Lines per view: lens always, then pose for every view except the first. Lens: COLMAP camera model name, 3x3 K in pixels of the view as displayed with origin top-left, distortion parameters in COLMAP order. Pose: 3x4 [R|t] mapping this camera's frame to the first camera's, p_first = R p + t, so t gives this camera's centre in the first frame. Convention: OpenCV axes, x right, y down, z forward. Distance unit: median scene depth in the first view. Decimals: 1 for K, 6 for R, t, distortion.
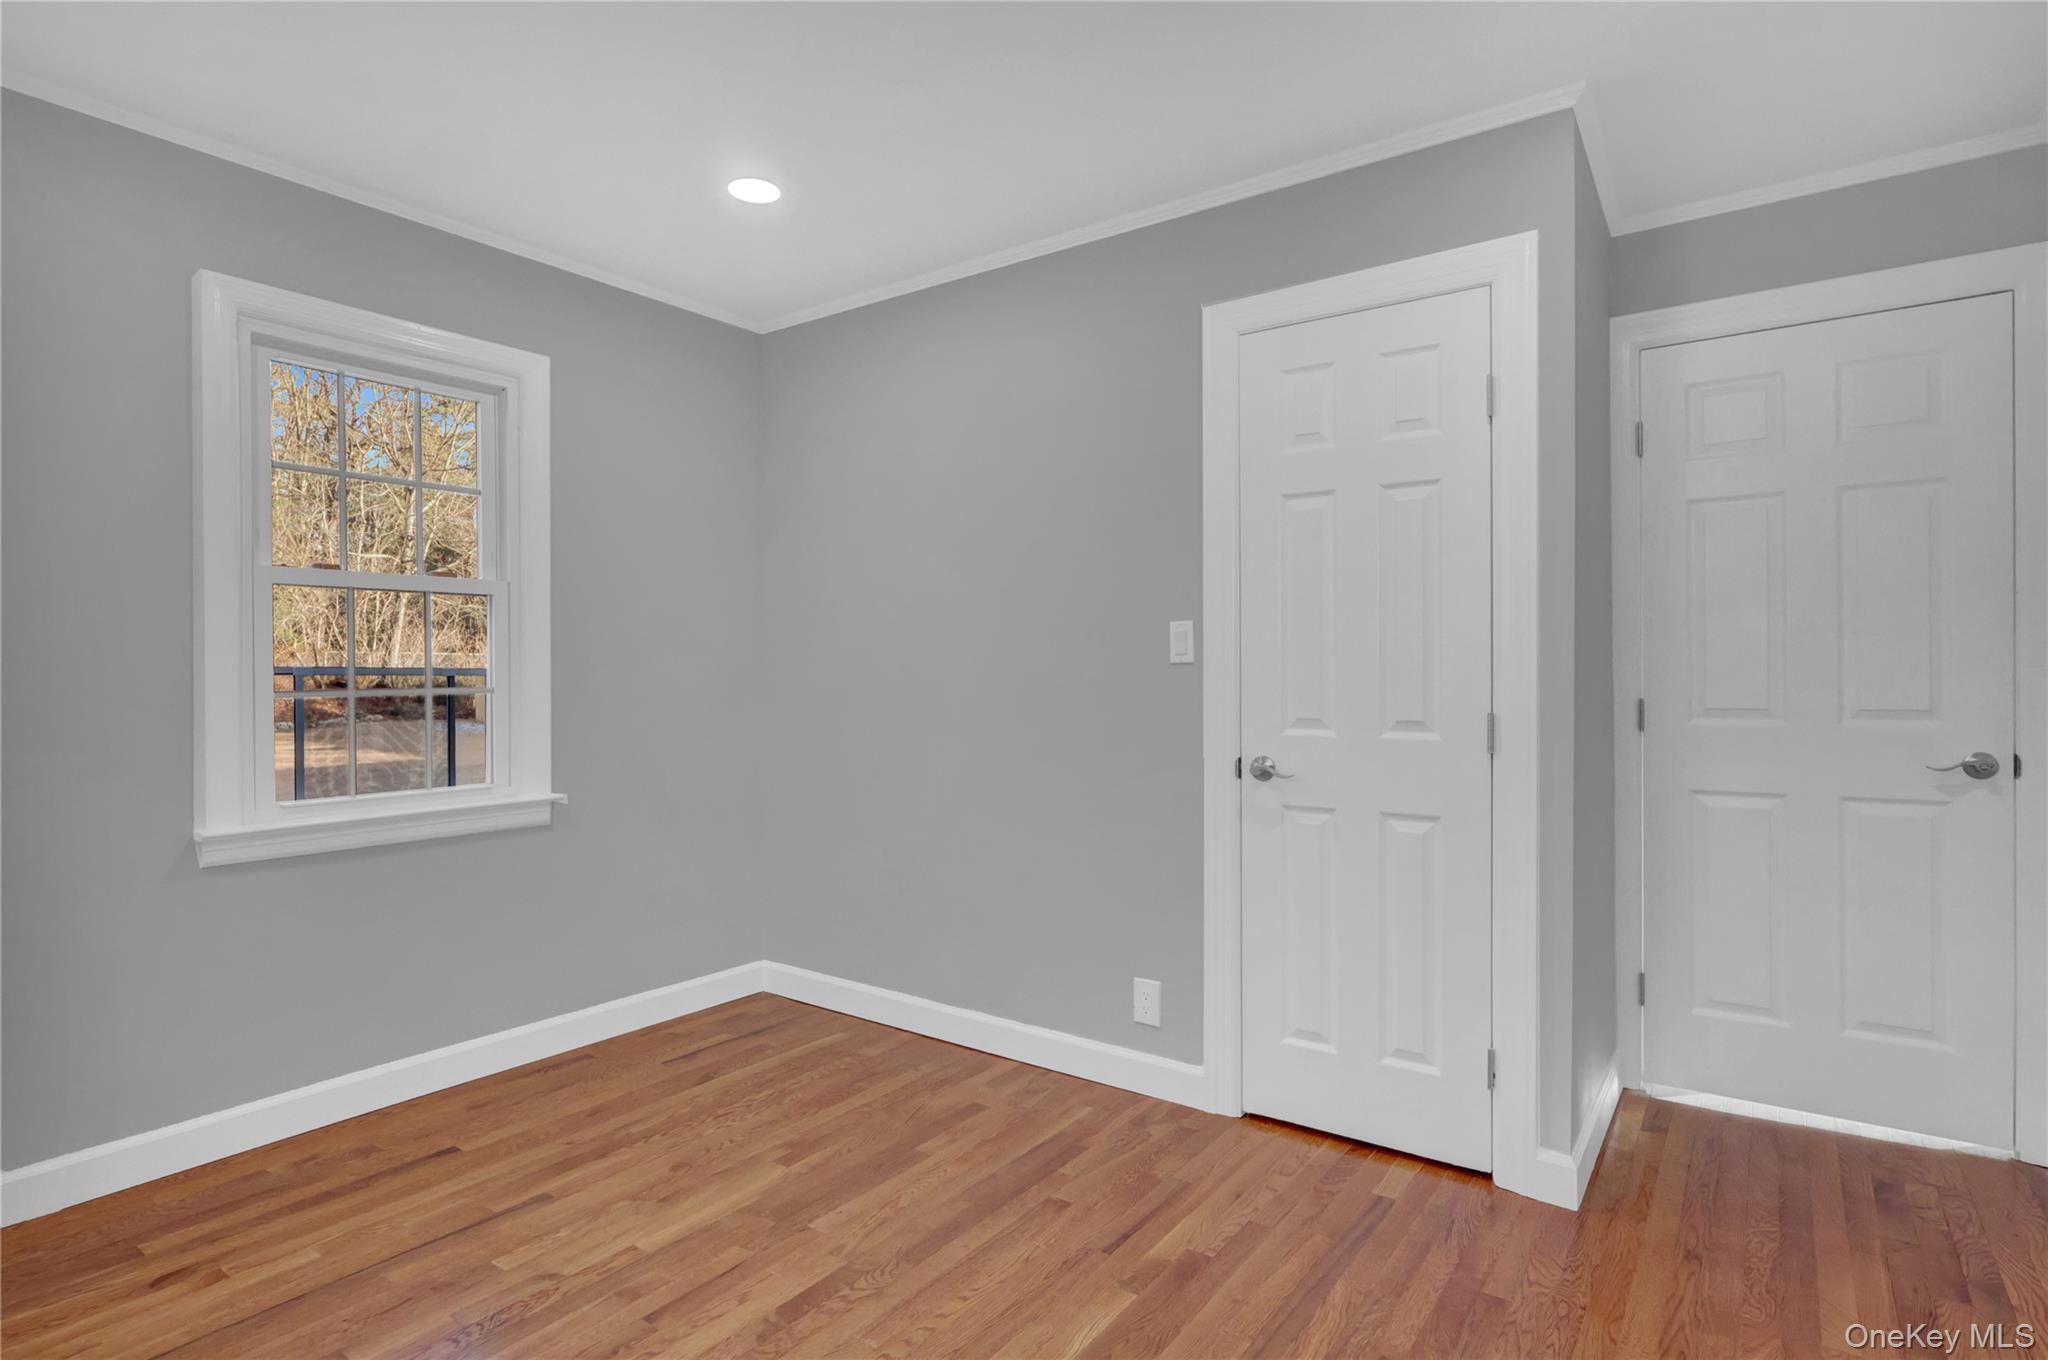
lens RADIAL K [[1058.0, 0, 1029.9], [0, 1058.0, 672.6], [0, 0, 1]] dist [0.001262, -0.000528]
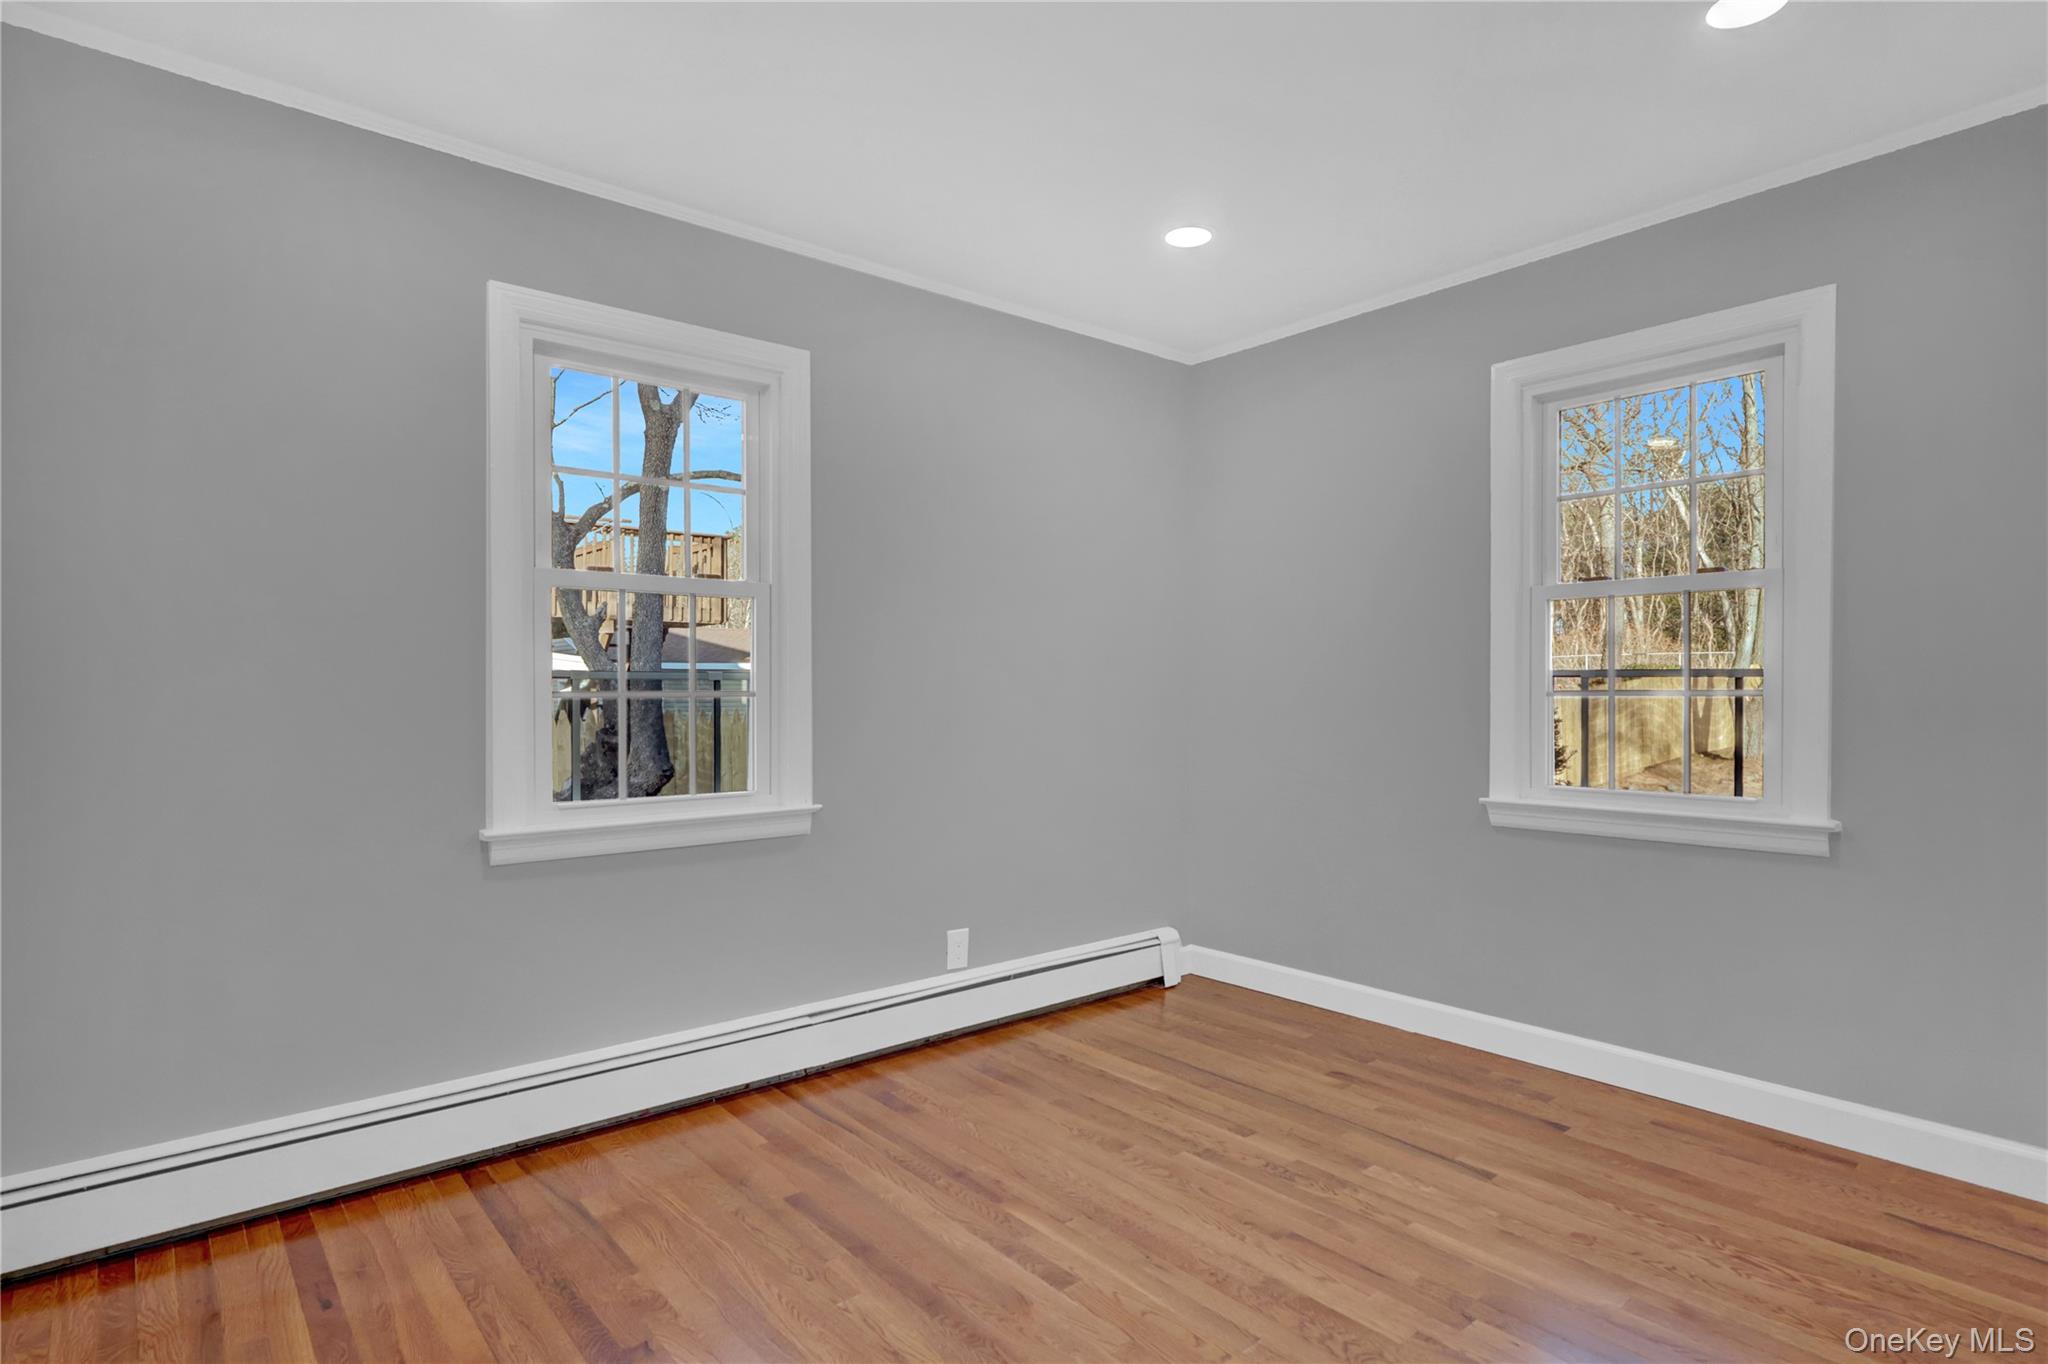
lens RADIAL K [[1047.8, 0, 1015.4], [0, 1047.8, 704.5], [0, 0, 1]] dist [-0.007568, -0.000846]
pose [[-0.251760, 0.015890, -0.967659, 0.605482], [-0.004614, 0.999834, 0.017619, 0.015679], [0.967779, 0.008900, -0.251645, 0.754086]]
